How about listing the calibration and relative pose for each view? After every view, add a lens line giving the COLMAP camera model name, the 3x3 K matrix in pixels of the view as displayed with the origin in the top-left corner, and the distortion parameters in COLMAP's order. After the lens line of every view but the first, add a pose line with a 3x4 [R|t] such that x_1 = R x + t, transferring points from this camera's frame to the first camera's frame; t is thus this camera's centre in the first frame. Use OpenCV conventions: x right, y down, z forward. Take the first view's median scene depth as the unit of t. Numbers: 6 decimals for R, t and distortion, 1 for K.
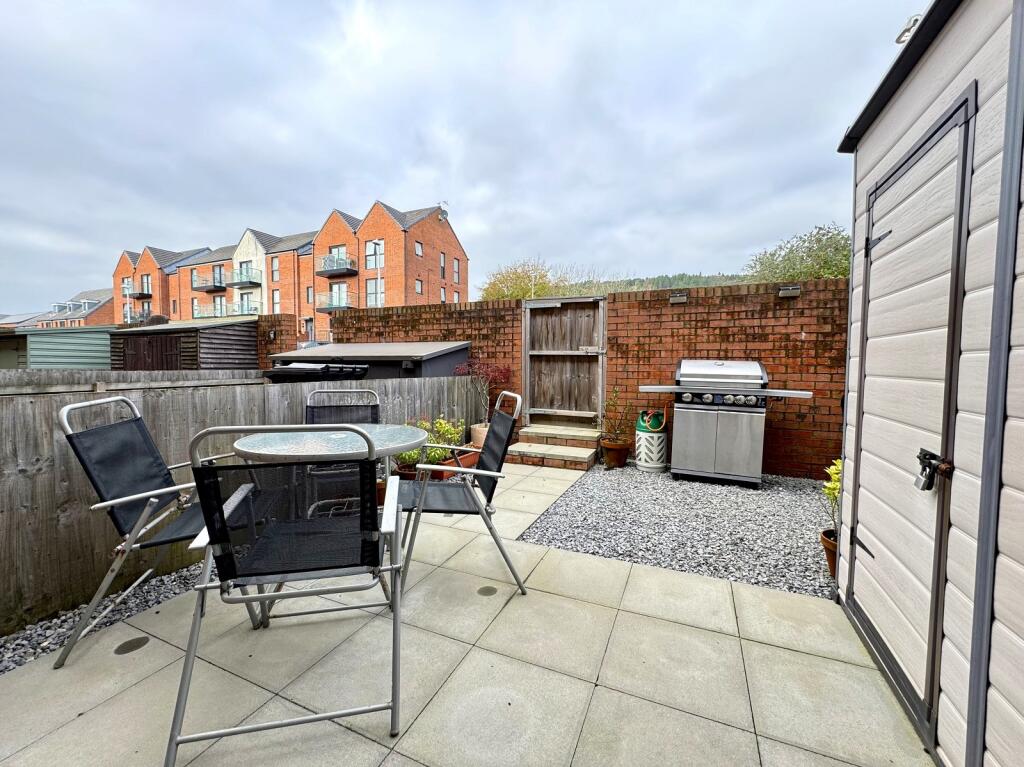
lens RADIAL K [[407.9, 0, 533.4], [0, 407.9, 389.0], [0, 0, 1]] dist [-0.004276, 0.001000]
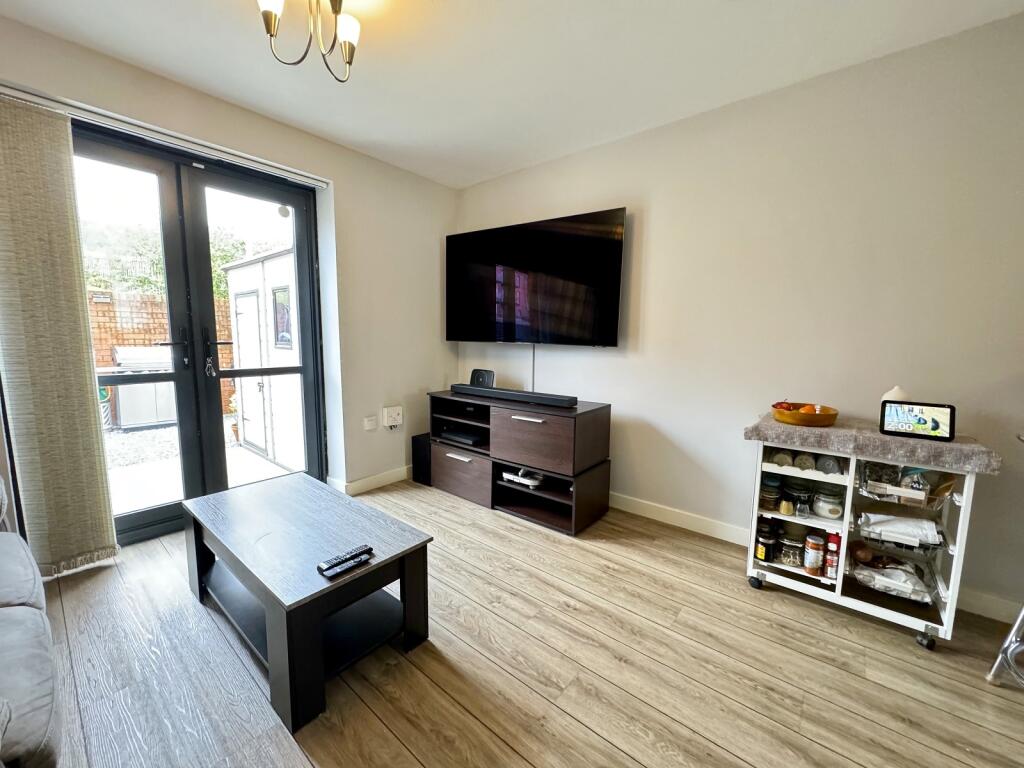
lens RADIAL K [[407.9, 0, 508.3], [0, 407.9, 389.4], [0, 0, 1]] dist [-0.004276, 0.001000]
pose [[0.307495, -0.124595, 0.943357, -0.515429], [0.033237, 0.992192, 0.120211, -0.050035], [-0.950969, -0.005610, 0.309235, -0.650949]]
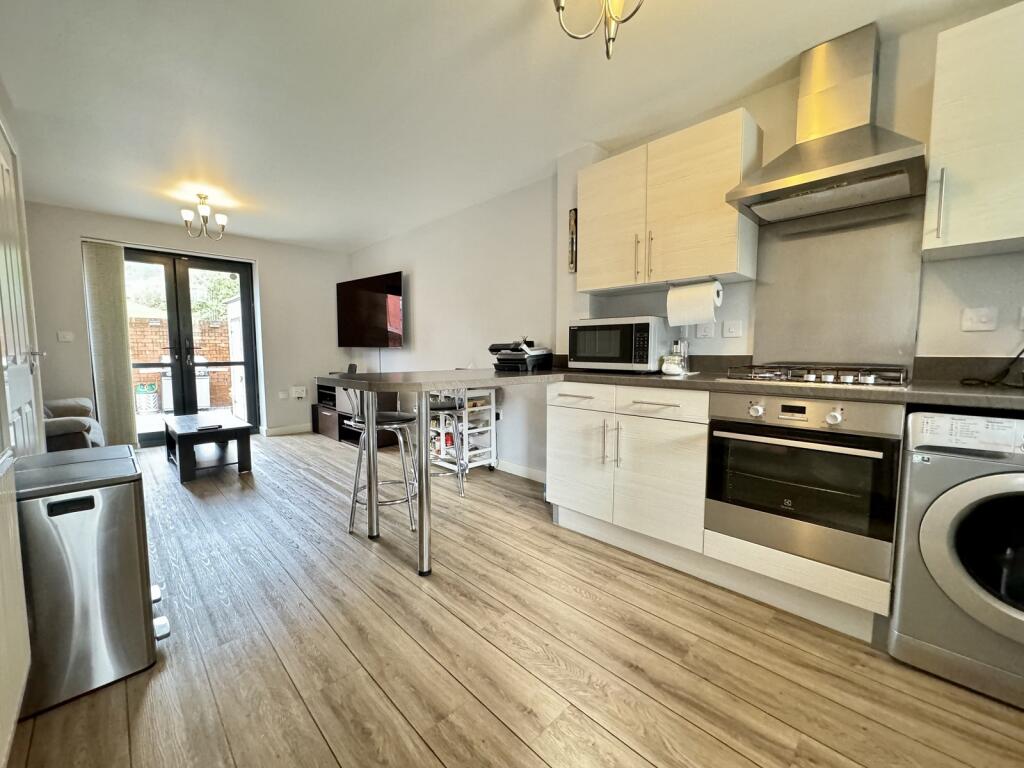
lens RADIAL K [[407.9, 0, 508.9], [0, 407.9, 389.2], [0, 0, 1]] dist [-0.004276, 0.001000]
pose [[0.401644, -0.097113, 0.910632, -0.783344], [0.044524, 0.995256, 0.086500, -0.003428], [-0.914713, 0.005803, 0.404063, -1.362651]]
